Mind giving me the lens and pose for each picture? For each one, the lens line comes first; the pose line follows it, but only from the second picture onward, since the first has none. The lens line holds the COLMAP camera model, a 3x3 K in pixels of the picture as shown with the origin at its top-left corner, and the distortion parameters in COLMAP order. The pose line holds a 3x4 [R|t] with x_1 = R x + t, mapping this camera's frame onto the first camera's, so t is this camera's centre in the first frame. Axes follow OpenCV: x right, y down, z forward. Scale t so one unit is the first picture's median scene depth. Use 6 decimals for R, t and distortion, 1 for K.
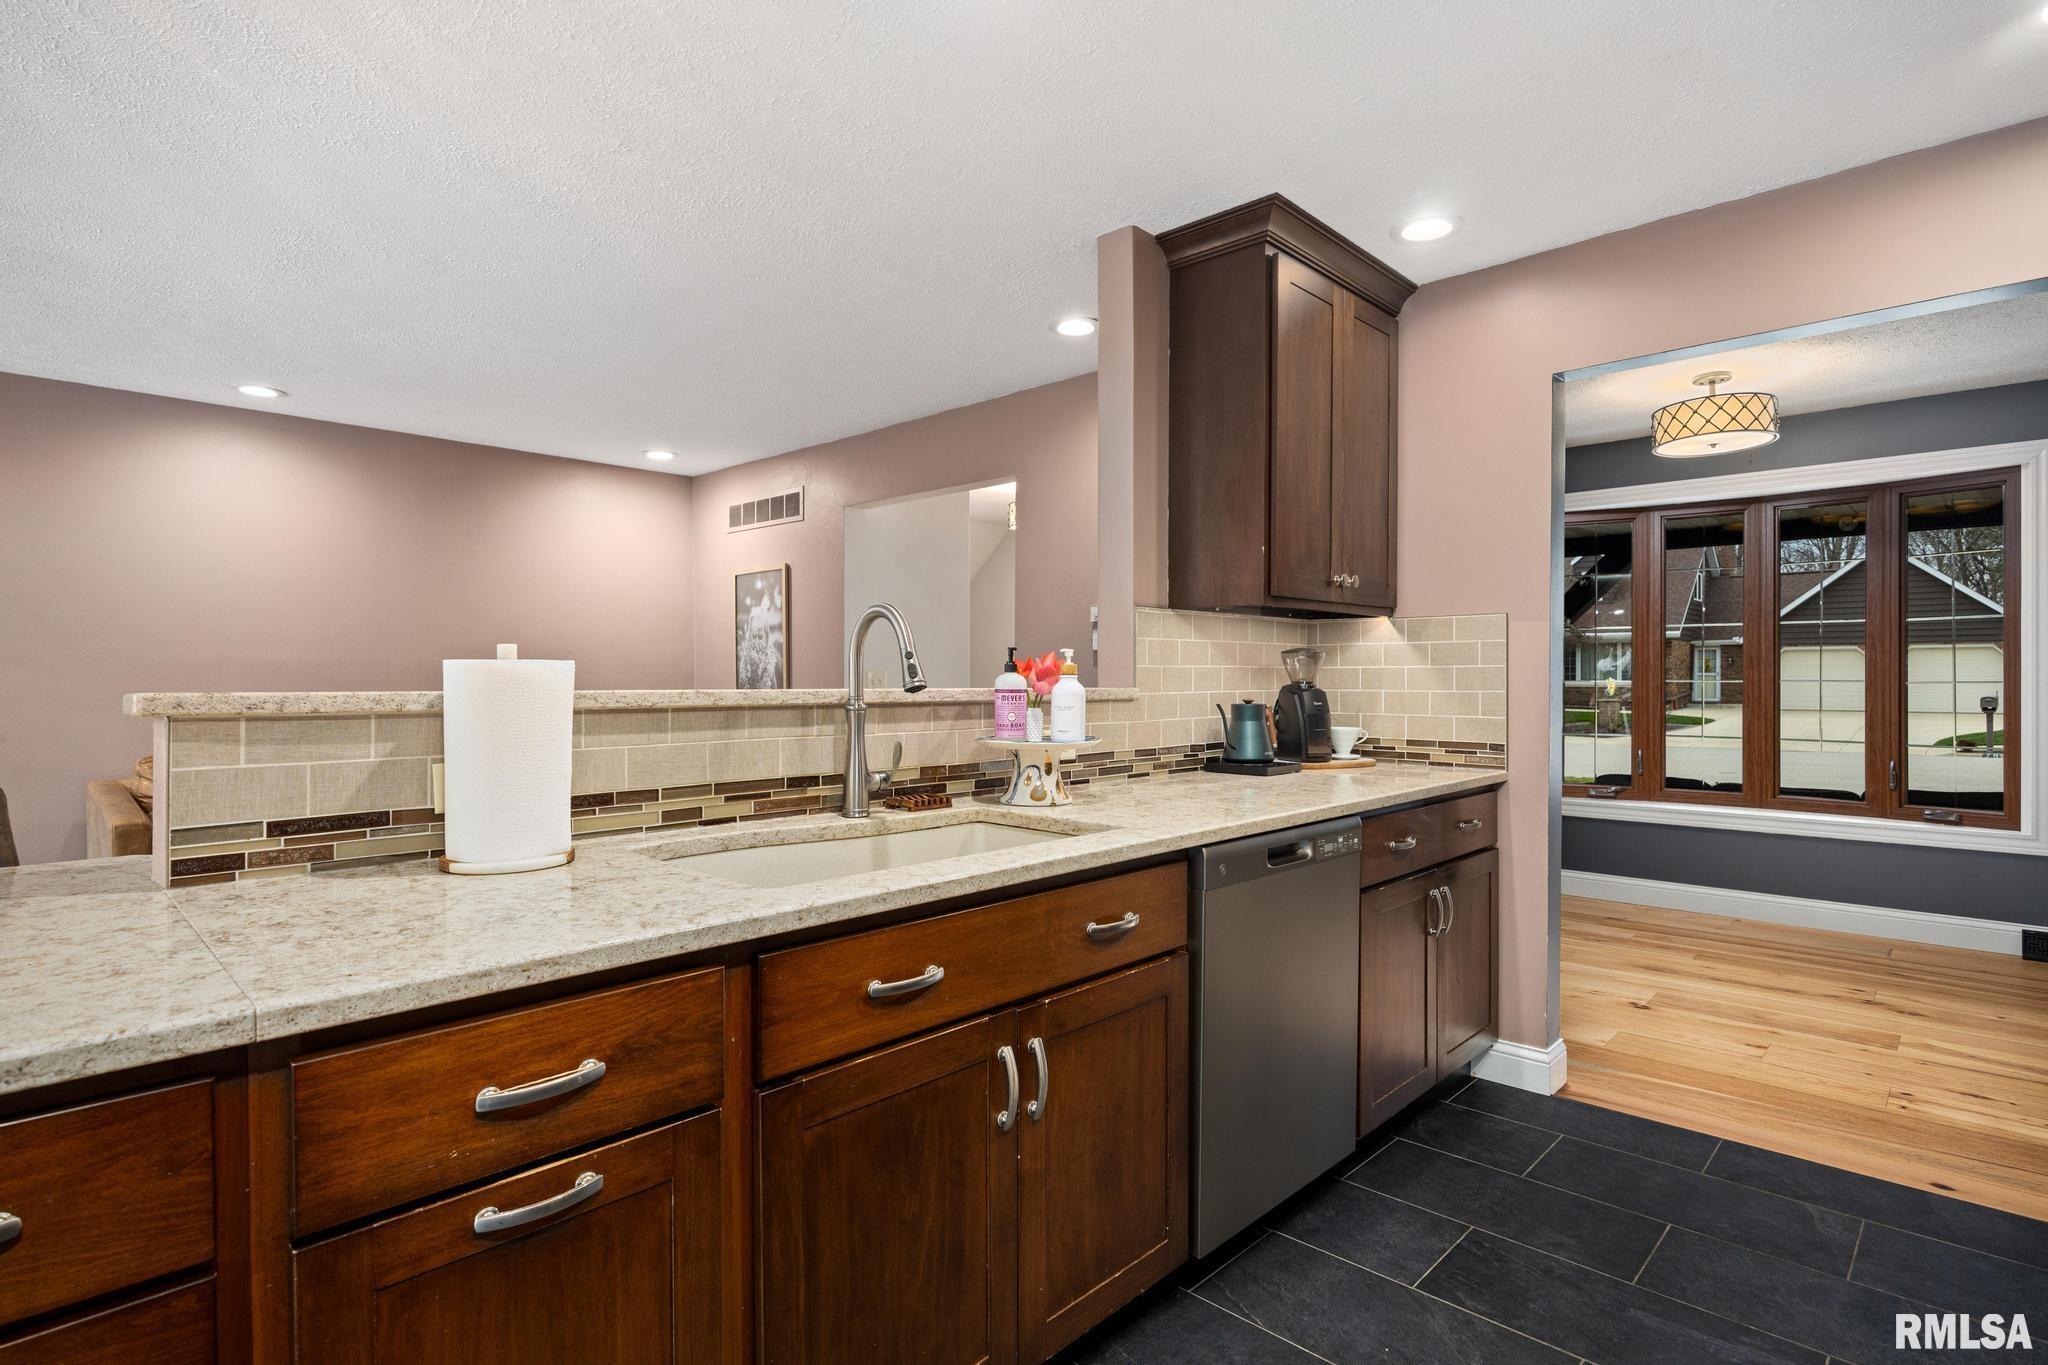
lens RADIAL K [[1032.8, 0, 1021.7], [0, 1032.8, 675.2], [0, 0, 1]] dist [-0.009461, 0.001497]
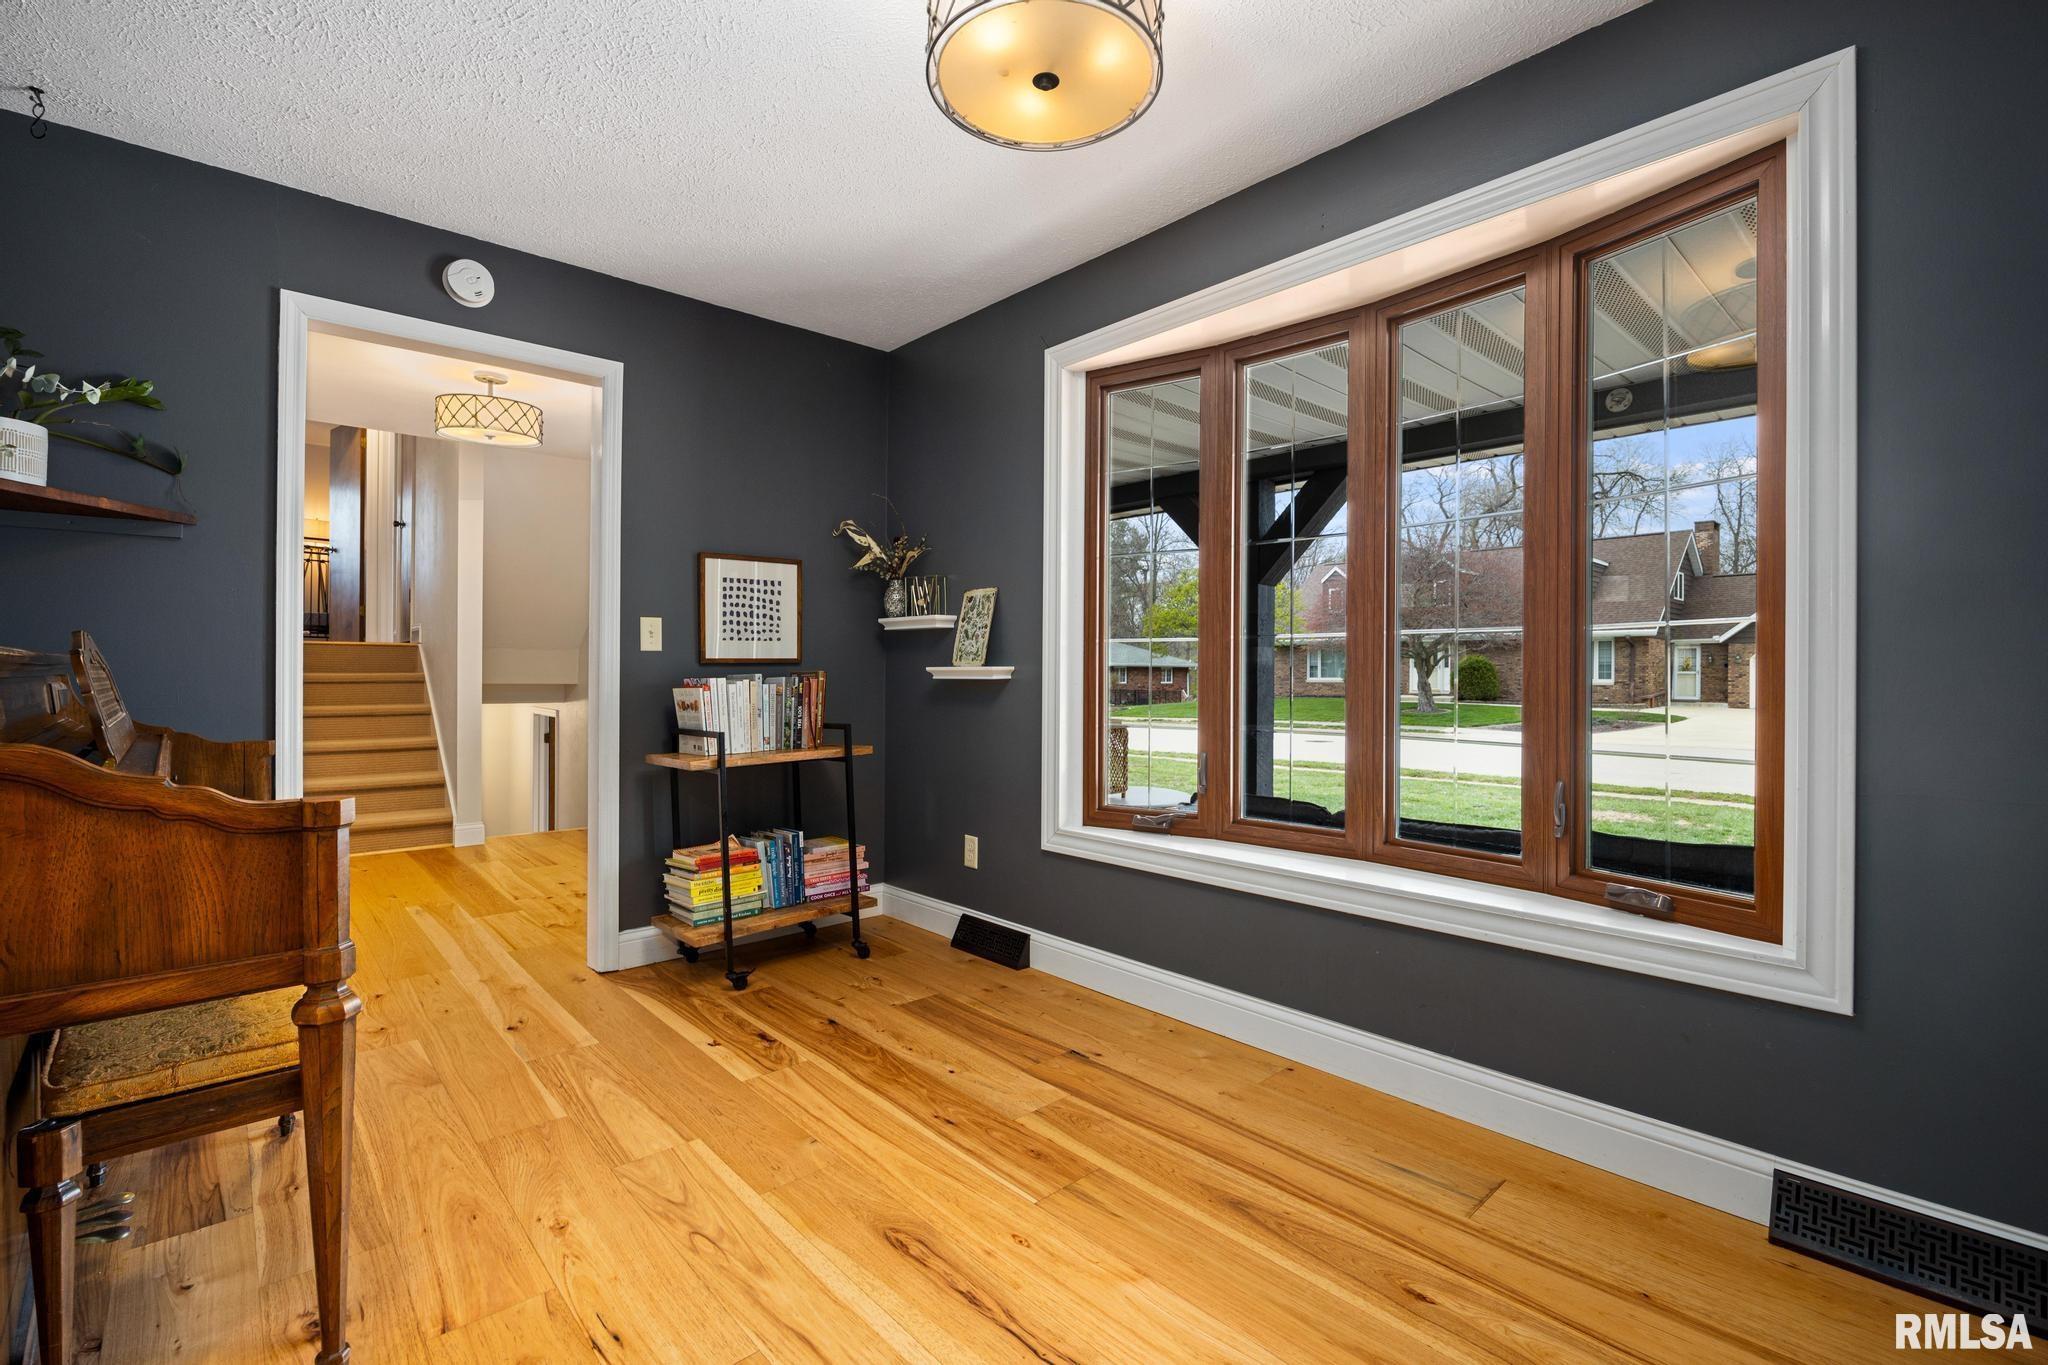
lens RADIAL K [[902.0, 0, 1029.4], [0, 902.0, 683.9], [0, 0, 1]] dist [-0.002089, -0.000220]
pose [[0.997528, 0.000361, -0.070263, 1.022478], [0.000096, 0.999979, 0.006496, 0.048786], [0.070264, -0.006487, 0.997507, 0.877012]]
